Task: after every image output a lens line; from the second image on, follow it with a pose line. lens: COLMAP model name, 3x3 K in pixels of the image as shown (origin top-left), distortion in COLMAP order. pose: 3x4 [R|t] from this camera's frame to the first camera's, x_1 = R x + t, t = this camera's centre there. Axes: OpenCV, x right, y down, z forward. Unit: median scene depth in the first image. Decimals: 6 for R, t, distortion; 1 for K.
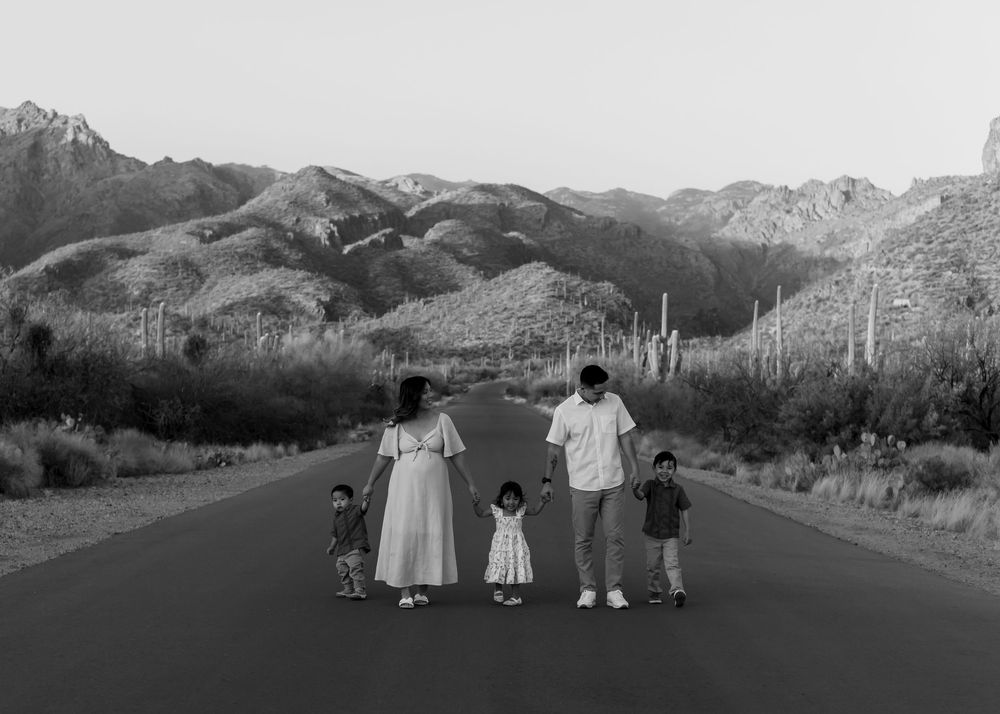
lens RADIAL K [[1474.9, 0, 496.5], [0, 1474.9, 353.7], [0, 0, 1]] dist [-0.041617, 0.000000]
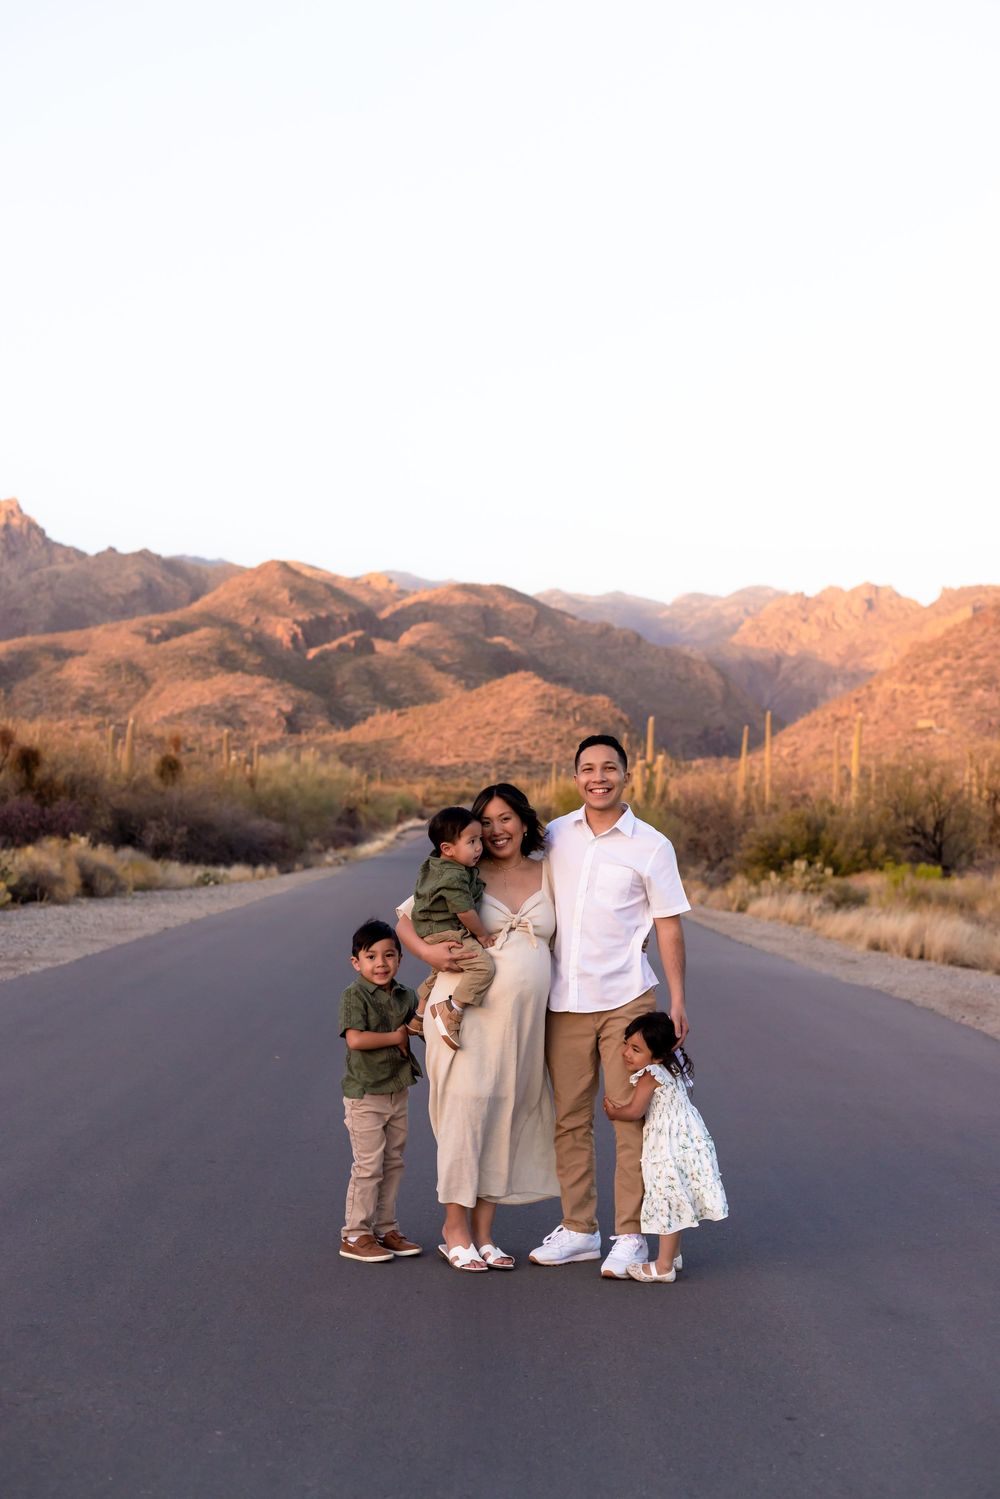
lens RADIAL K [[2145.8, 0, 505.5], [0, 2145.8, 755.3], [0, 0, 1]] dist [0.008395, 0.000000]
pose [[0.999856, 0.014938, 0.008094, 0.006221], [-0.014939, 0.999888, 0.000046, -0.011211], [-0.008093, -0.000167, 0.999967, -0.305255]]
